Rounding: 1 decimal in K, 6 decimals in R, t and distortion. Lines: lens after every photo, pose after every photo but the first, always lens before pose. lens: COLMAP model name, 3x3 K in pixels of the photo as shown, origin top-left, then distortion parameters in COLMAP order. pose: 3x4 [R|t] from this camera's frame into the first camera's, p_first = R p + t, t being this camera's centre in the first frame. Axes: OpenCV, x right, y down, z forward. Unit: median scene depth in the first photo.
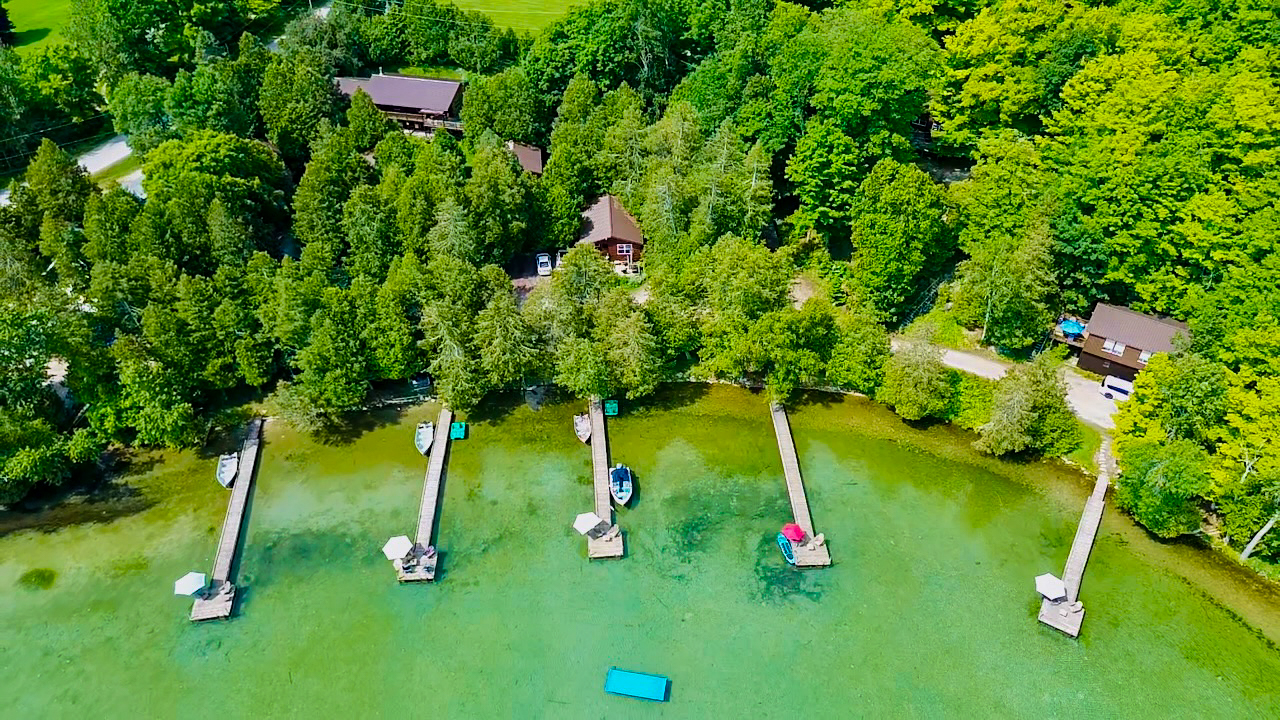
lens RADIAL K [[904.3, 0, 649.6], [0, 904.3, 357.3], [0, 0, 1]] dist [0.045893, -0.040839]
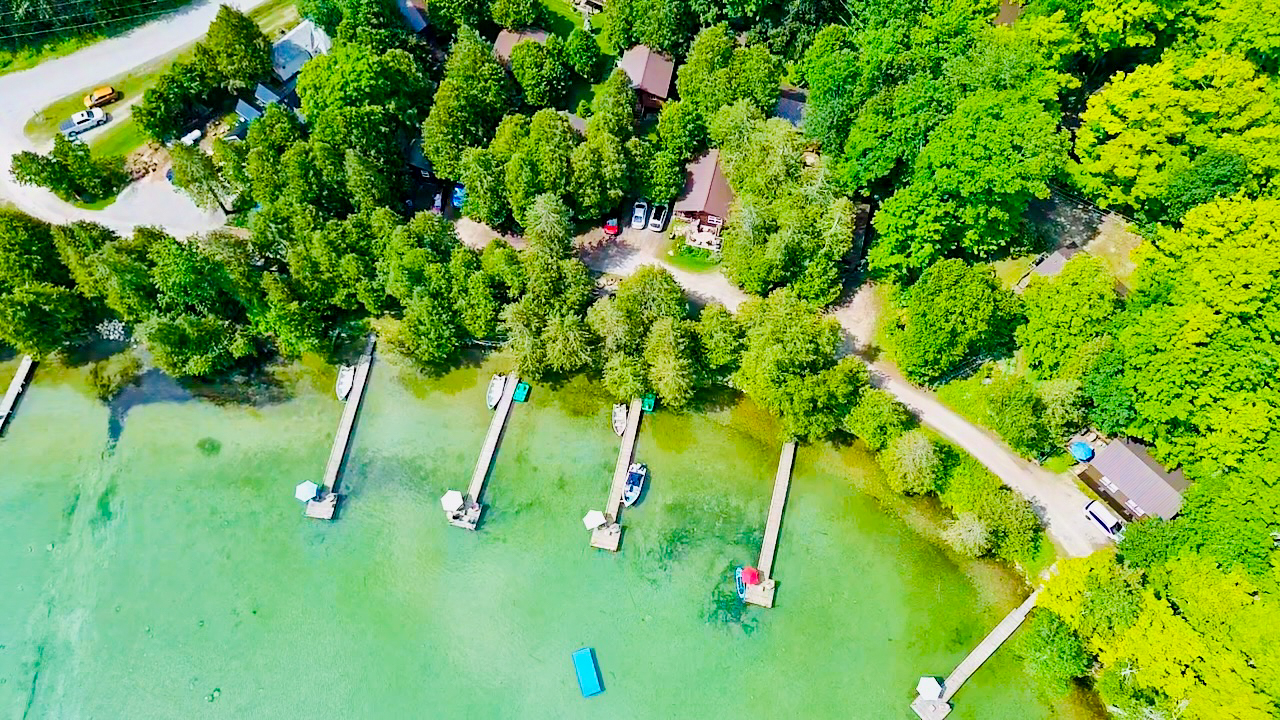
lens RADIAL K [[904.3, 0, 644.5], [0, 904.3, 363.1], [0, 0, 1]] dist [0.045893, -0.040839]
pose [[0.954591, 0.265492, -0.135163, 0.099547], [-0.184254, 0.882644, 0.432424, -0.514481], [0.234106, -0.387883, 0.891482, -0.025473]]
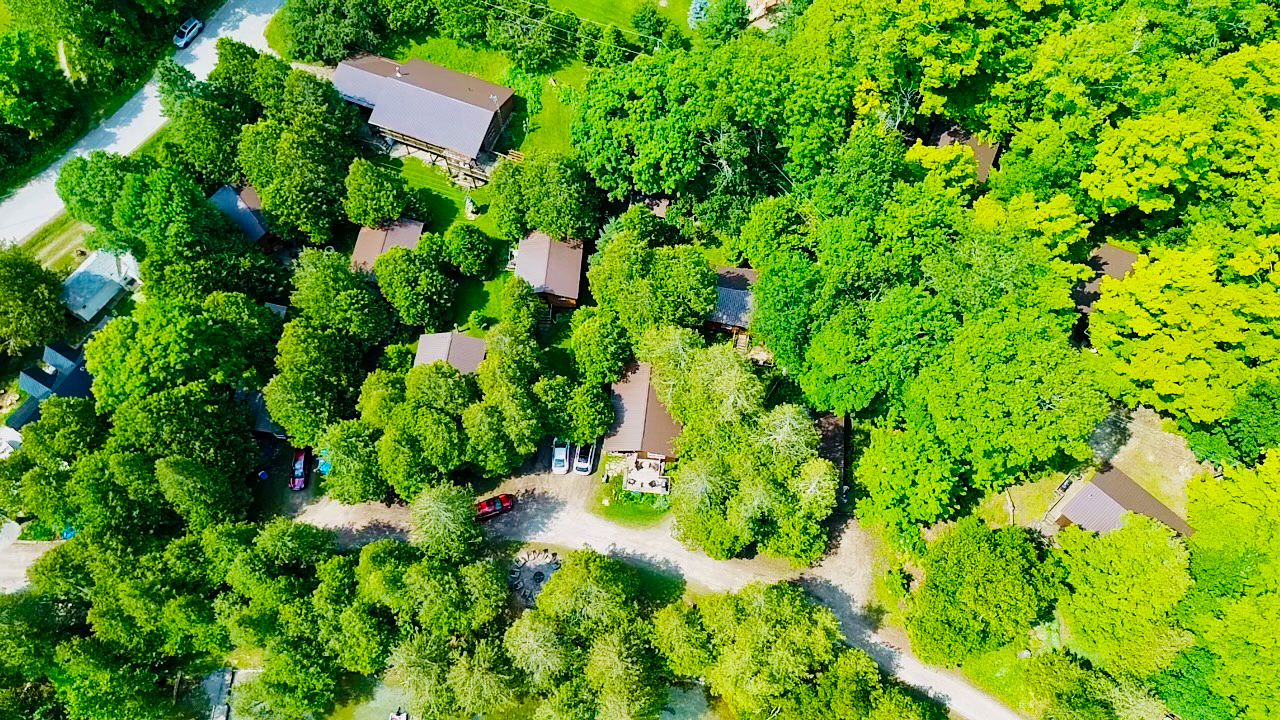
lens RADIAL K [[904.3, 0, 649.3], [0, 904.3, 358.6], [0, 0, 1]] dist [0.045893, -0.040839]
pose [[0.985859, 0.150009, -0.074688, 0.018188], [-0.105879, 0.903072, 0.416234, -0.682105], [0.129887, -0.402441, 0.906185, 0.347198]]
